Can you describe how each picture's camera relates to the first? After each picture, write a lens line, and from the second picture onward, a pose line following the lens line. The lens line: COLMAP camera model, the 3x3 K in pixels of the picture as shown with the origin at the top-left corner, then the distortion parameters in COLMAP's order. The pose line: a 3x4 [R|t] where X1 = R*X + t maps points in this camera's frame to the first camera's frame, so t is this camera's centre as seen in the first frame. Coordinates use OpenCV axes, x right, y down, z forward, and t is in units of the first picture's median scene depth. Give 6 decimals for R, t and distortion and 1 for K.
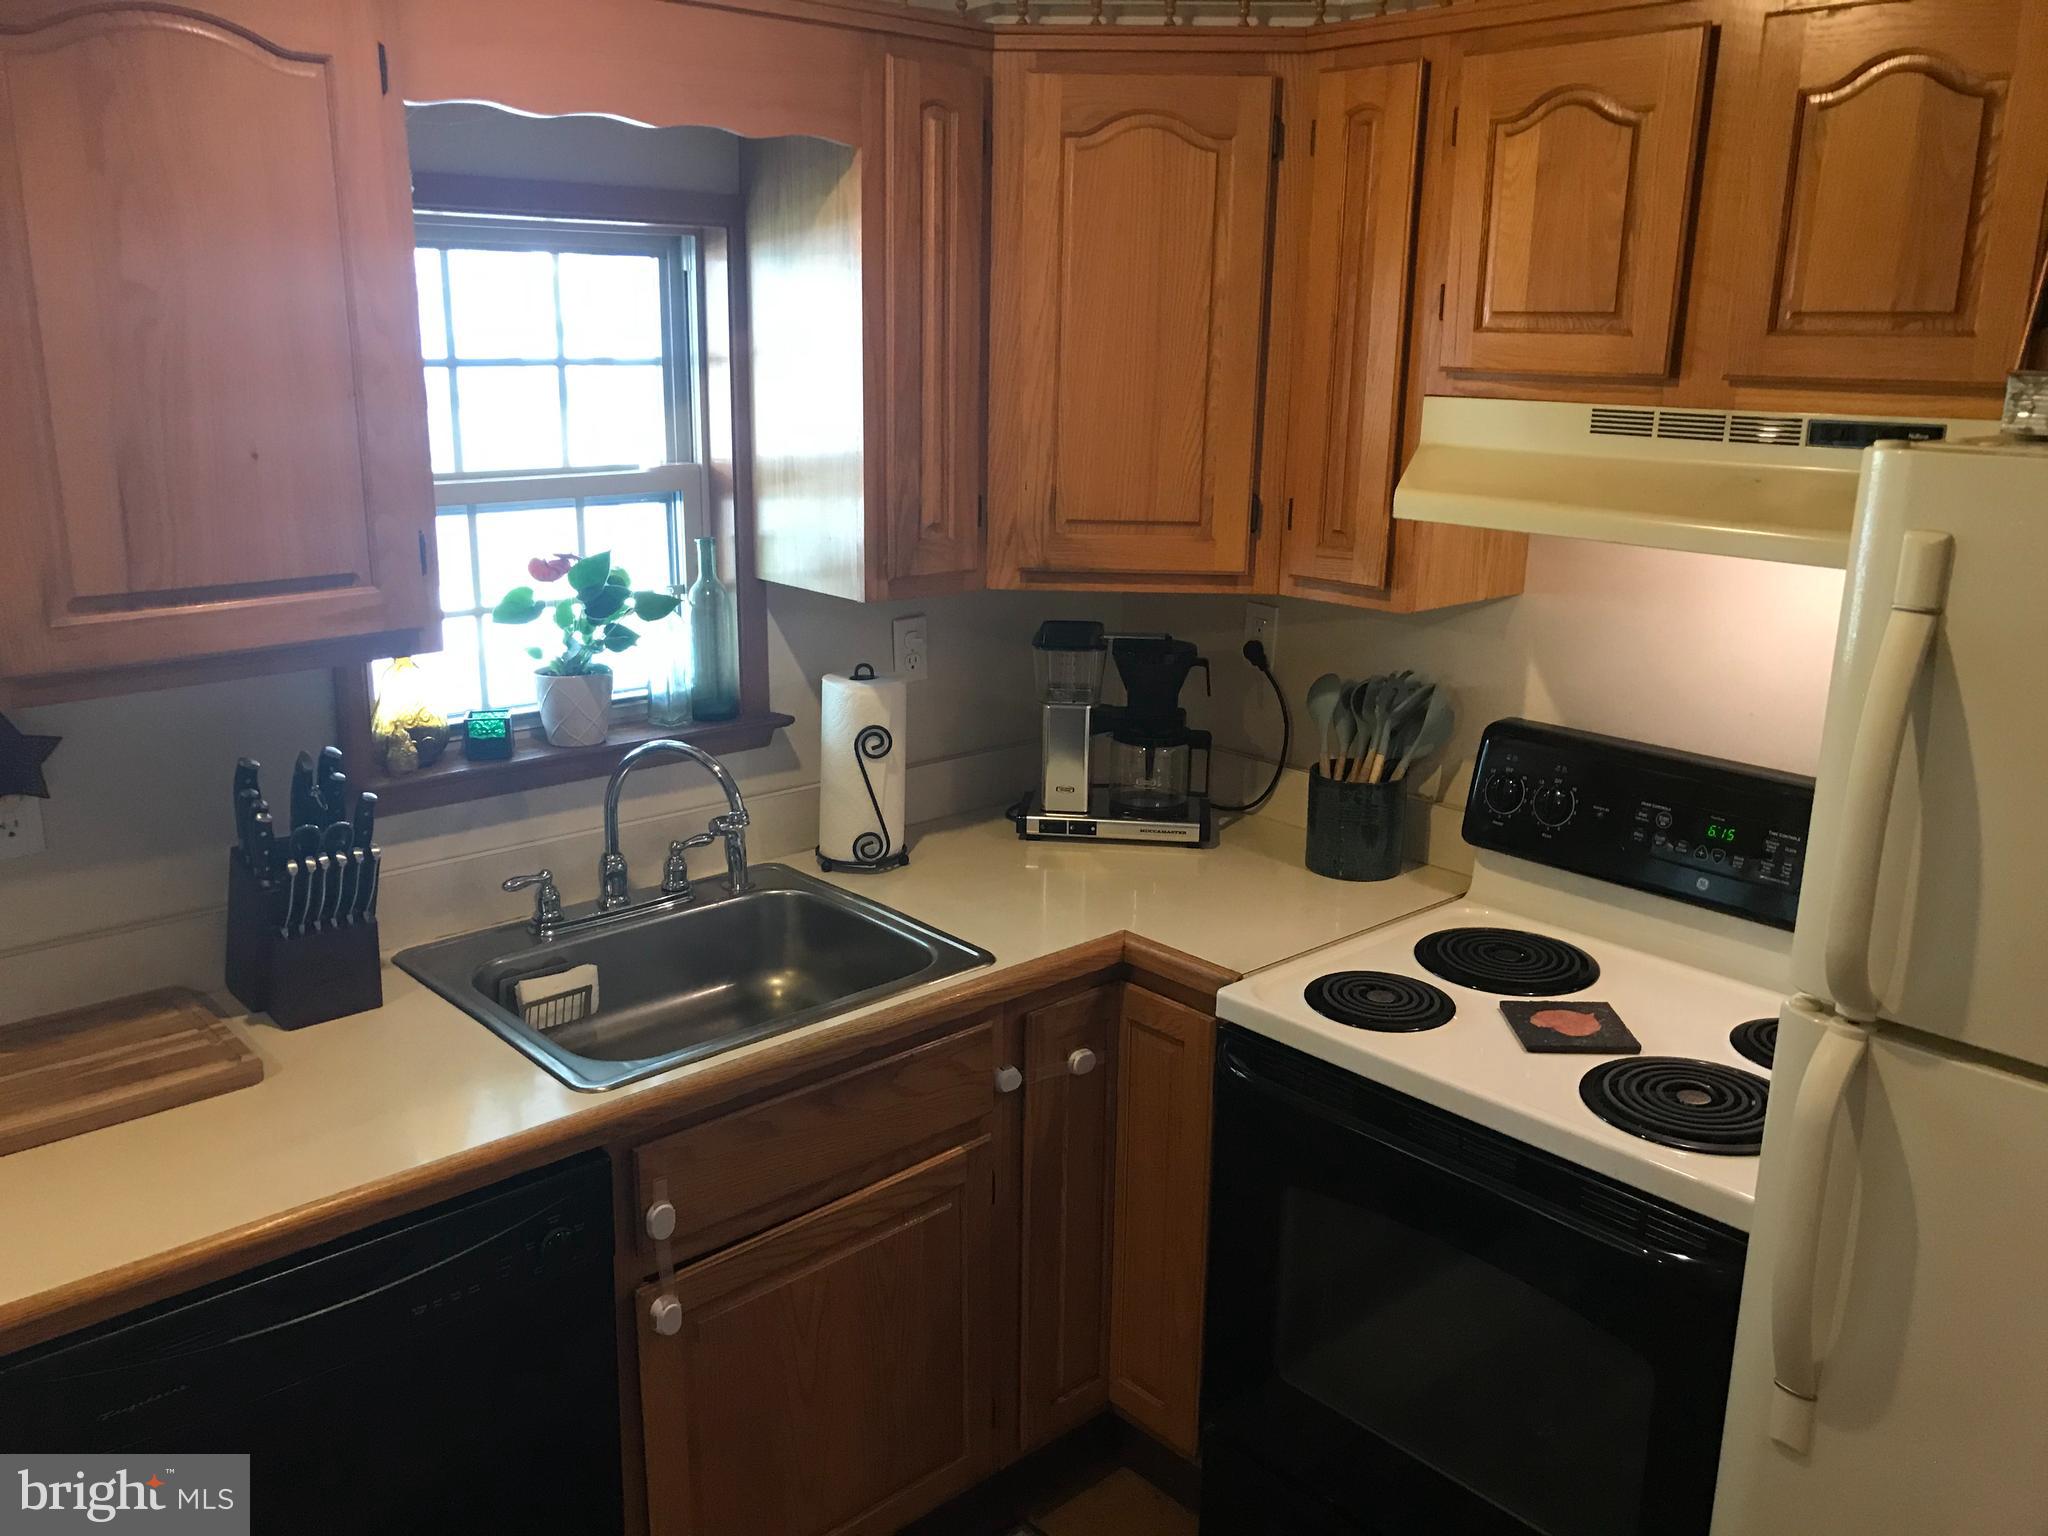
lens RADIAL K [[1666.1, 0, 1021.0], [0, 1666.1, 750.9], [0, 0, 1]] dist [0.009385, 0.002788]
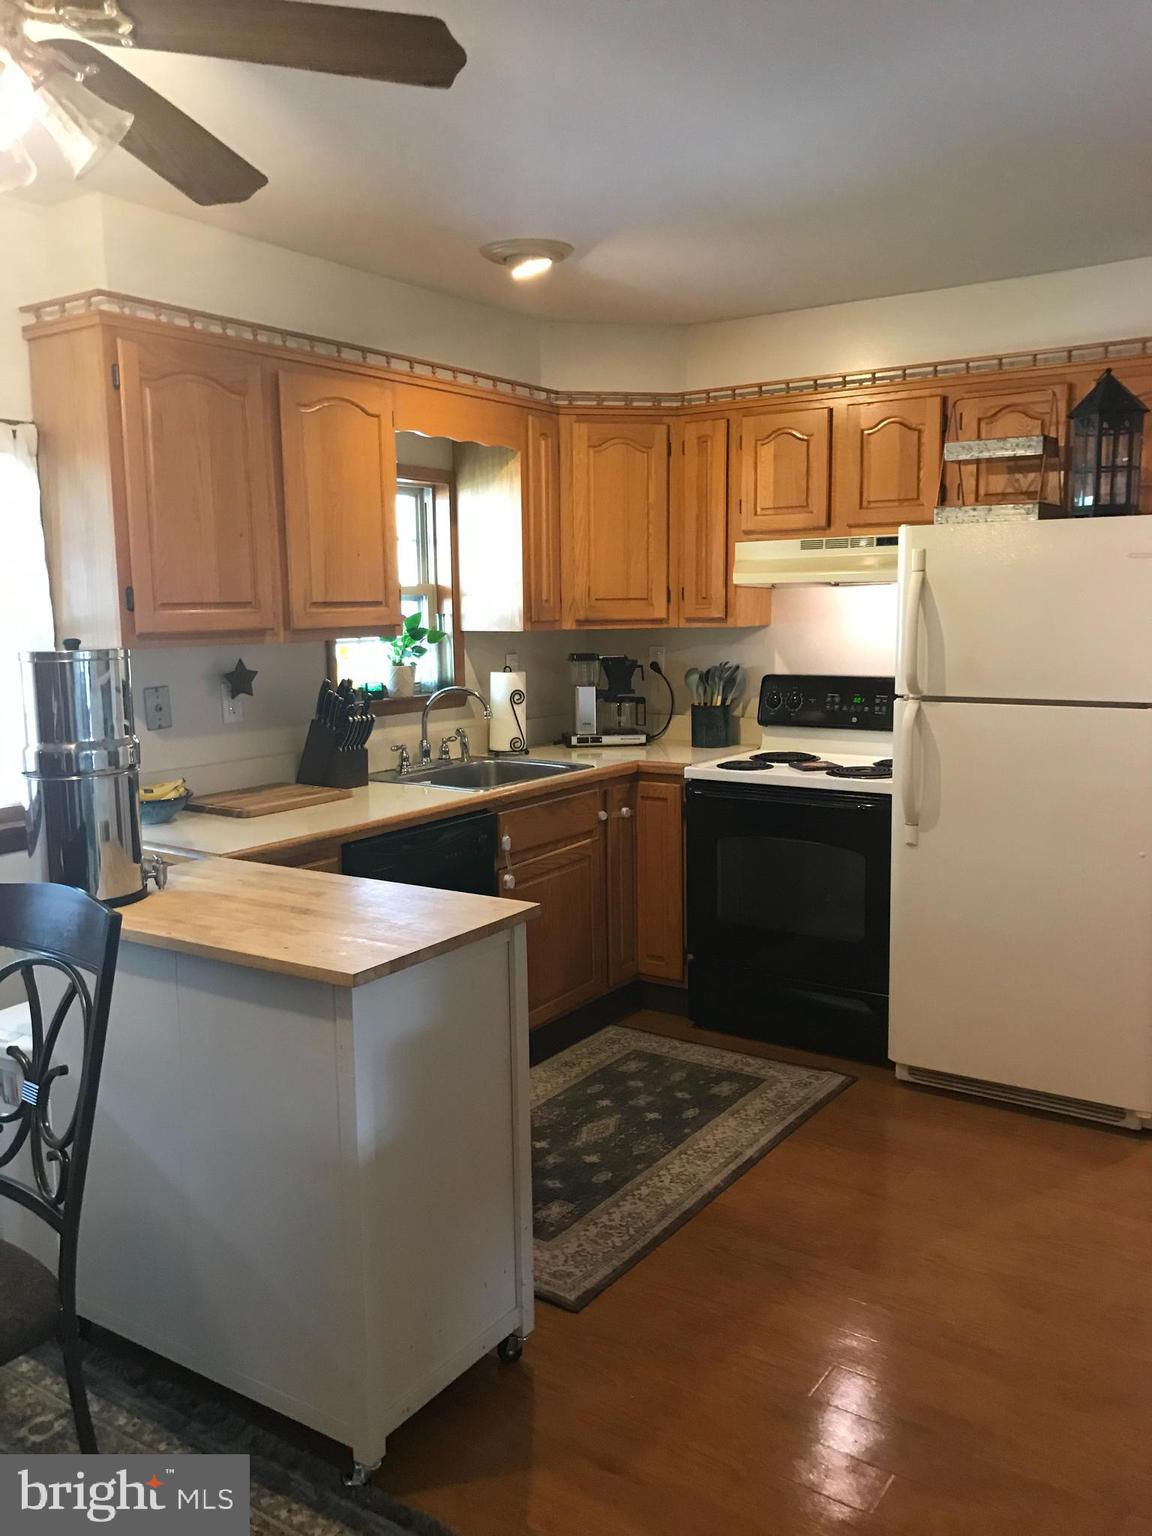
lens RADIAL K [[1276.2, 0, 570.4], [0, 1276.2, 764.5], [0, 0, 1]] dist [0.067632, -0.057913]
pose [[0.971311, -0.056001, 0.231126, -0.480396], [0.085536, 0.989105, -0.119812, 0.341456], [-0.221899, 0.136145, 0.965518, -0.812208]]
